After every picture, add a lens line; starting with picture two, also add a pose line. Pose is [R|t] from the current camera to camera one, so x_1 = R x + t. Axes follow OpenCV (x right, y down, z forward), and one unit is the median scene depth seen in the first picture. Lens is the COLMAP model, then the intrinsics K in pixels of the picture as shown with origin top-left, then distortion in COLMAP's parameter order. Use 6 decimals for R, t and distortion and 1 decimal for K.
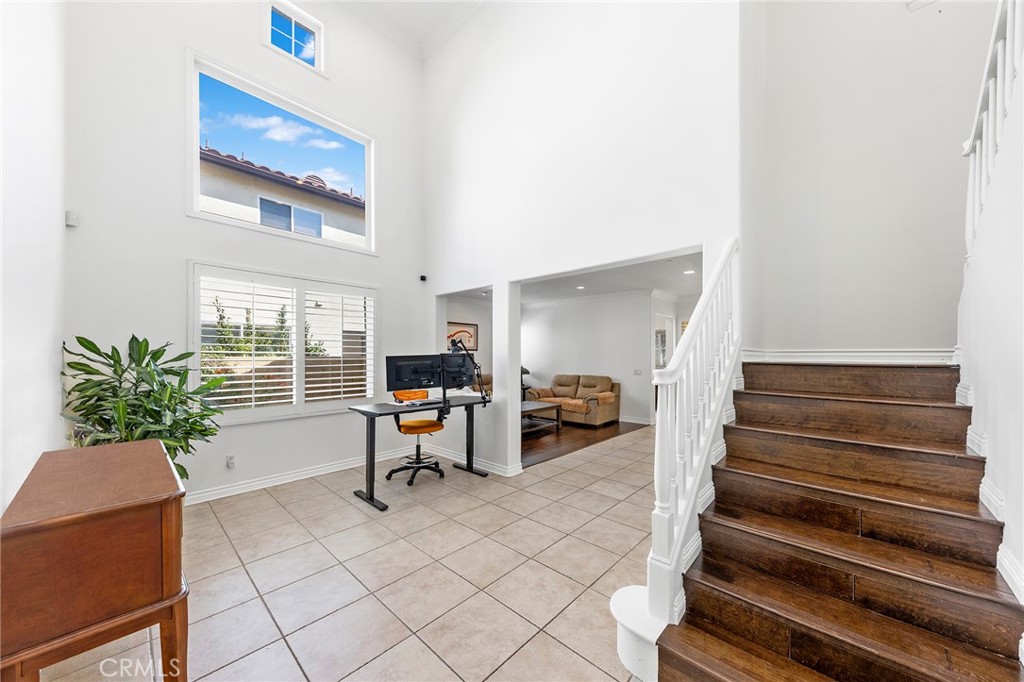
lens RADIAL K [[359.0, 0, 512.8], [0, 359.0, 358.3], [0, 0, 1]] dist [0.001934, 0.000083]
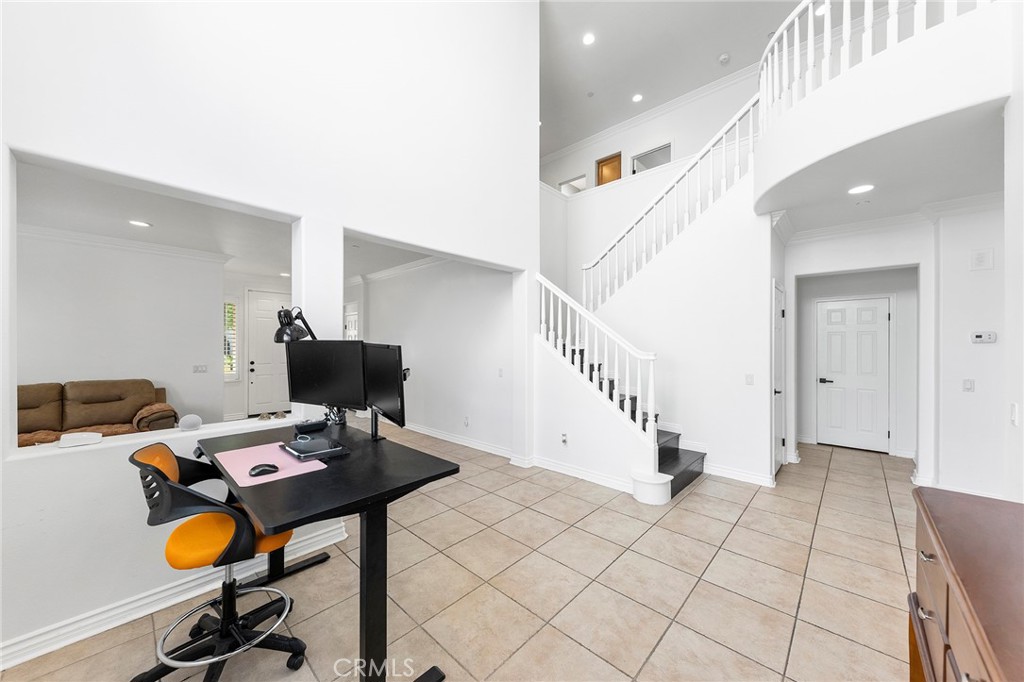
lens RADIAL K [[359.0, 0, 514.6], [0, 359.0, 344.0], [0, 0, 1]] dist [0.001934, 0.000083]
pose [[0.006600, 0.000706, 0.999978, -0.812247], [0.009325, 0.999956, -0.000768, -0.006734], [-0.999935, 0.009330, 0.006594, 0.885854]]
